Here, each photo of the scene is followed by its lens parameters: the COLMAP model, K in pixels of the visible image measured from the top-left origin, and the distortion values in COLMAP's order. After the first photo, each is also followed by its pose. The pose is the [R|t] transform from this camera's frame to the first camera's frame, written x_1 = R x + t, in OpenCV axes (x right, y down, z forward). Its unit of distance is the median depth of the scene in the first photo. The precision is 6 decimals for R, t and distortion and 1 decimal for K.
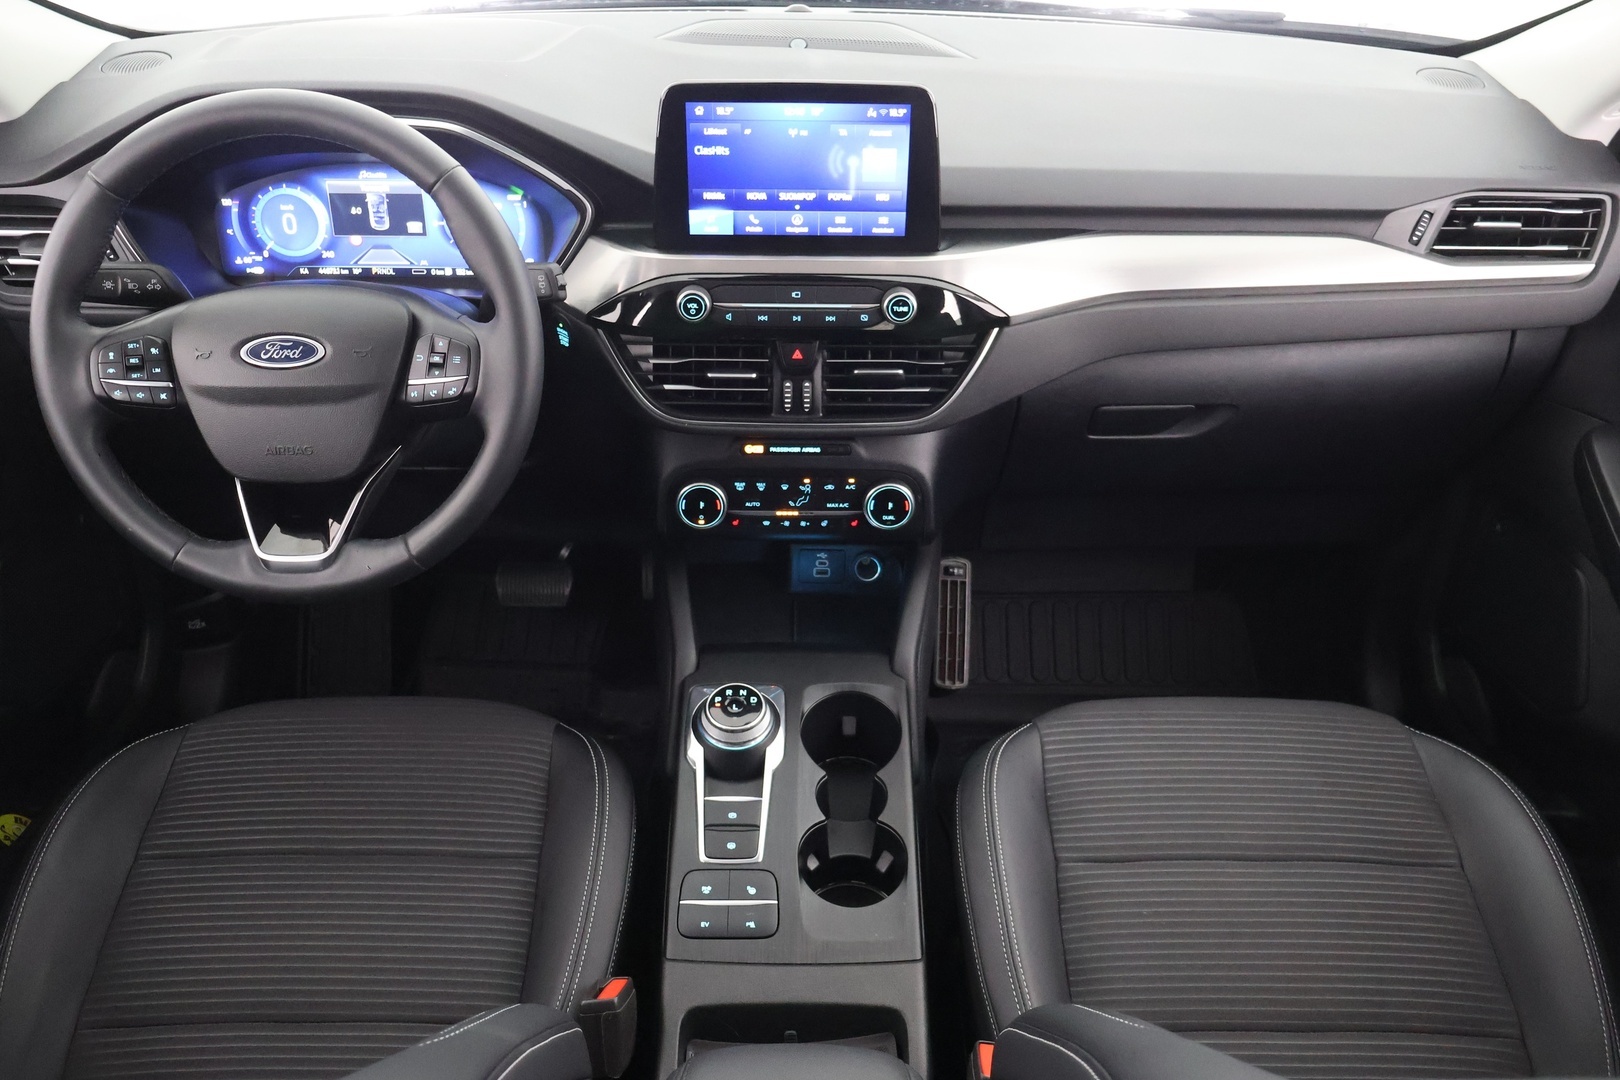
lens RADIAL K [[1372.1, 0, 810.0], [0, 1372.1, 540.0], [0, 0, 1]] dist [-0.009140, 0.000620]
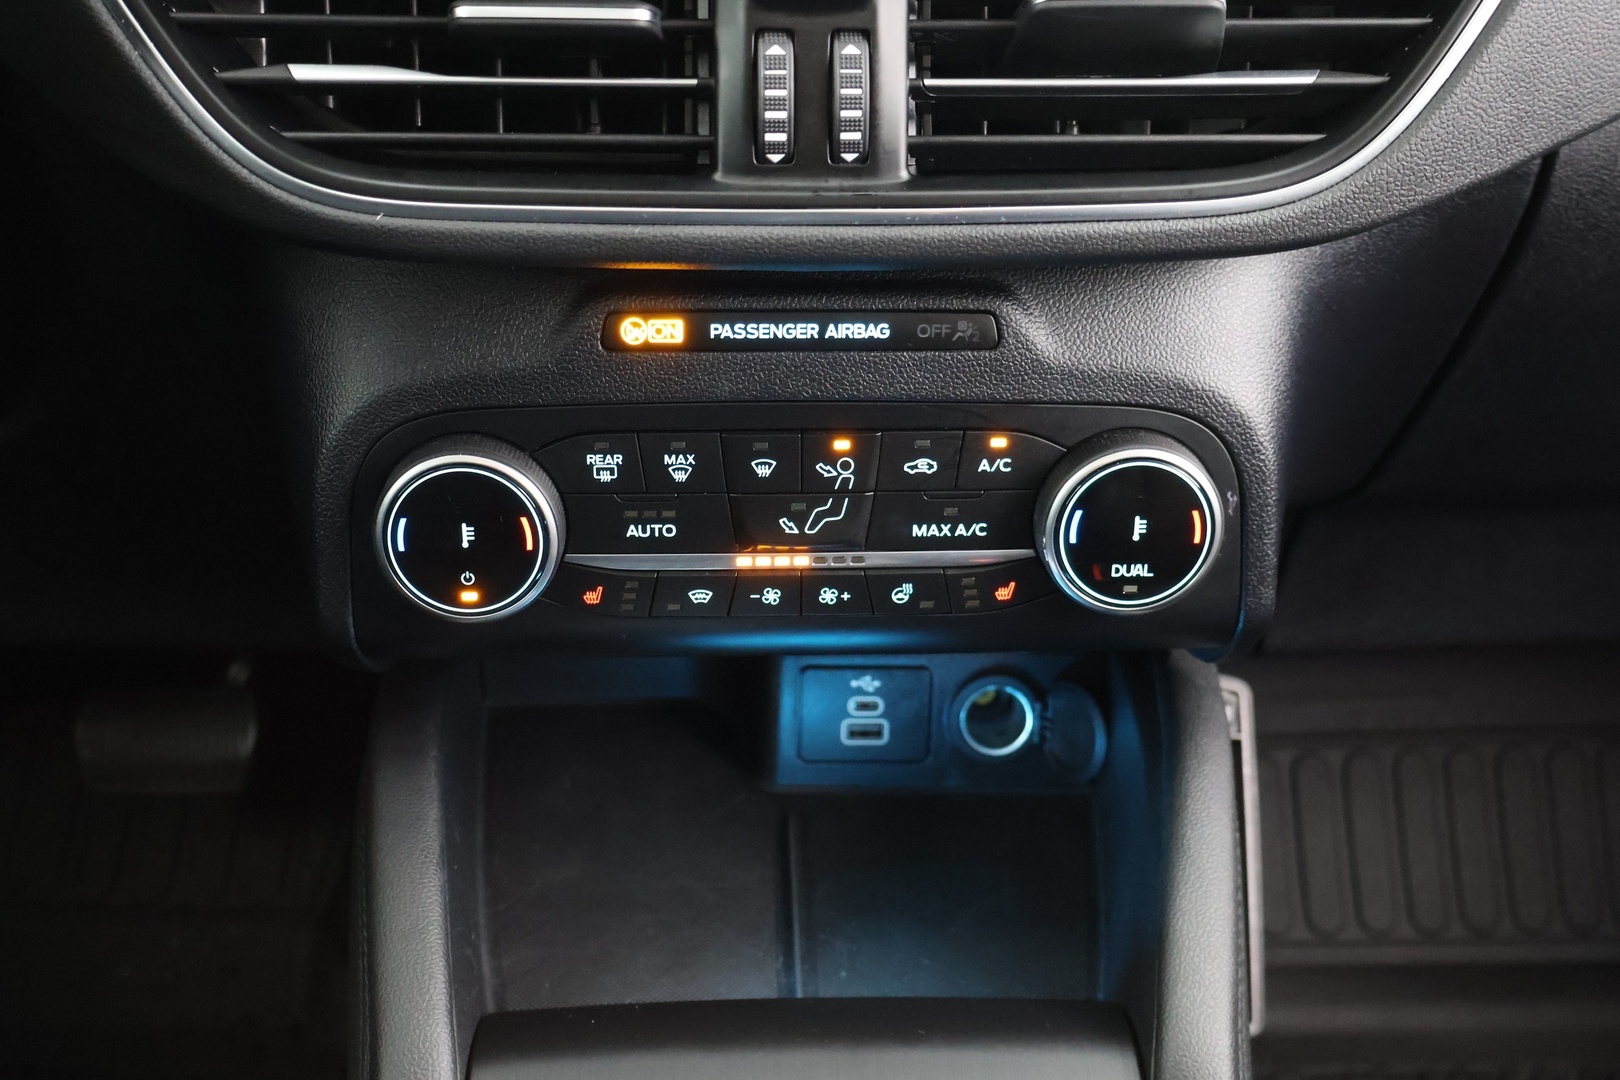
lens RADIAL K [[1682.9, 0, 810.0], [0, 1682.9, 540.0], [0, 0, 1]] dist [0.005003, 0.004509]
pose [[0.999489, -0.014910, 0.028280, -0.018890], [0.015936, 0.999210, -0.036416, -0.010994], [-0.027715, 0.036848, 0.998936, 0.654158]]
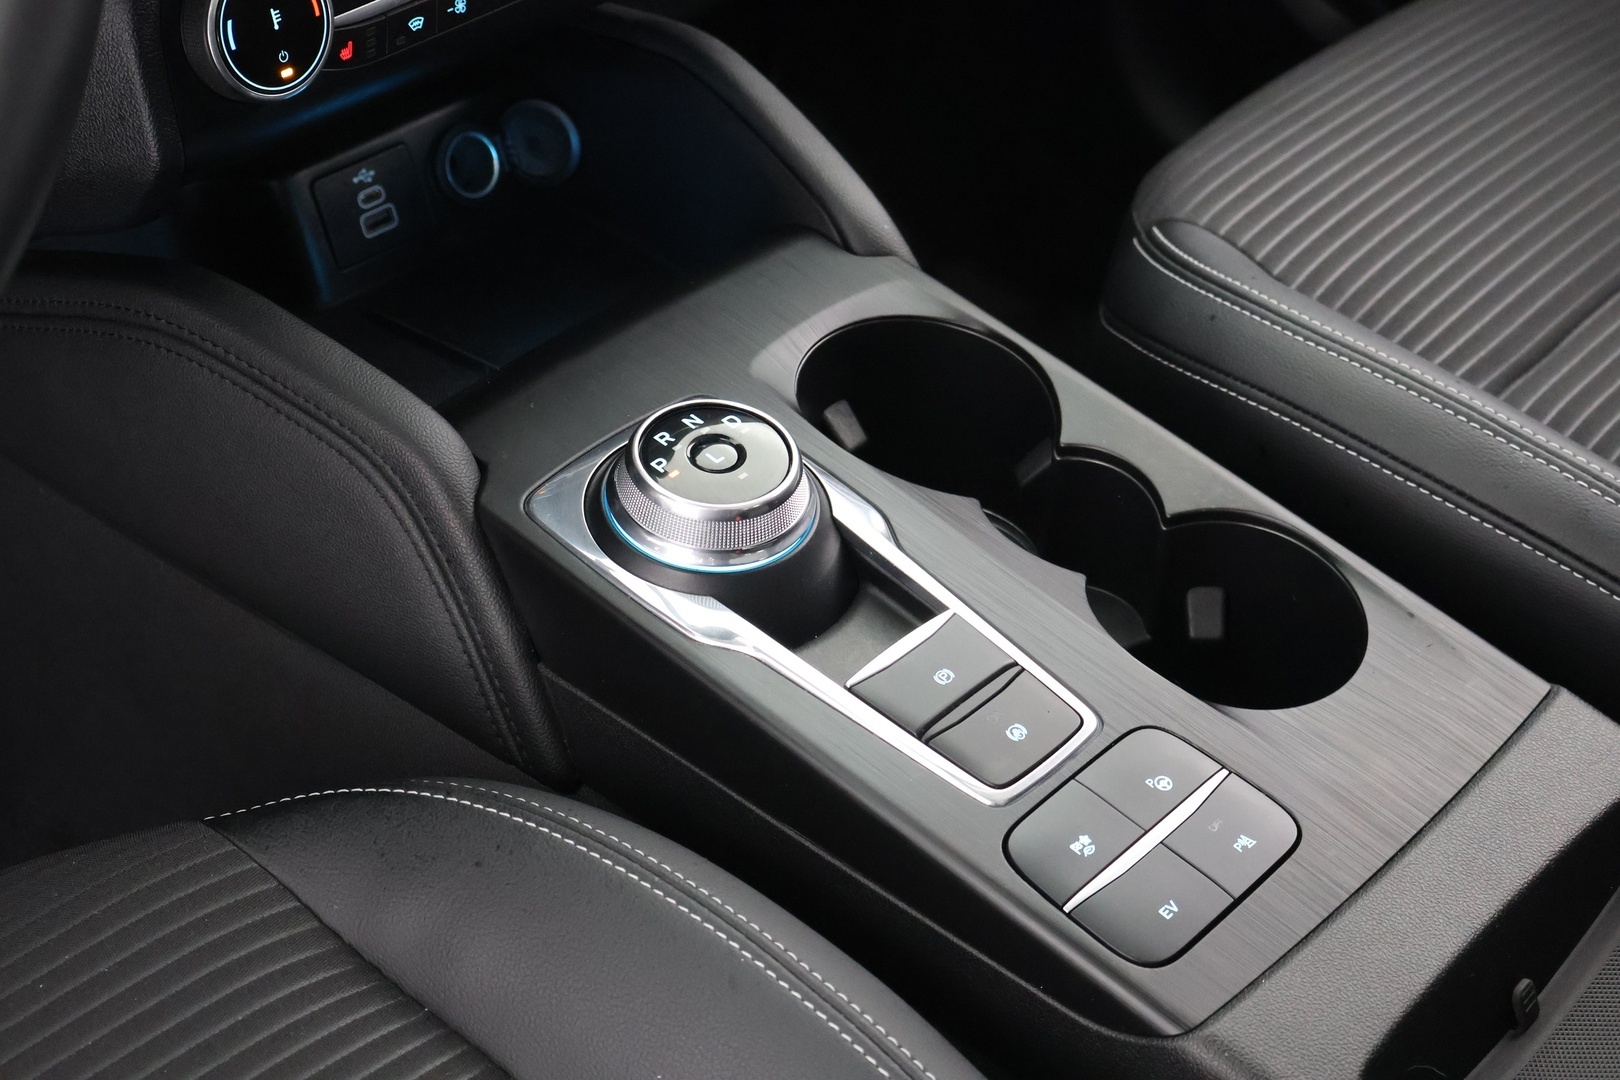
lens RADIAL K [[2591.5, 0, 810.0], [0, 2591.5, 540.0], [0, 0, 1]] dist [0.020648, 0.076949]
pose [[0.675099, -0.446738, 0.587083, -0.417954], [0.435885, 0.883584, 0.171125, 0.035119], [-0.595185, 0.140374, 0.791233, 0.437425]]
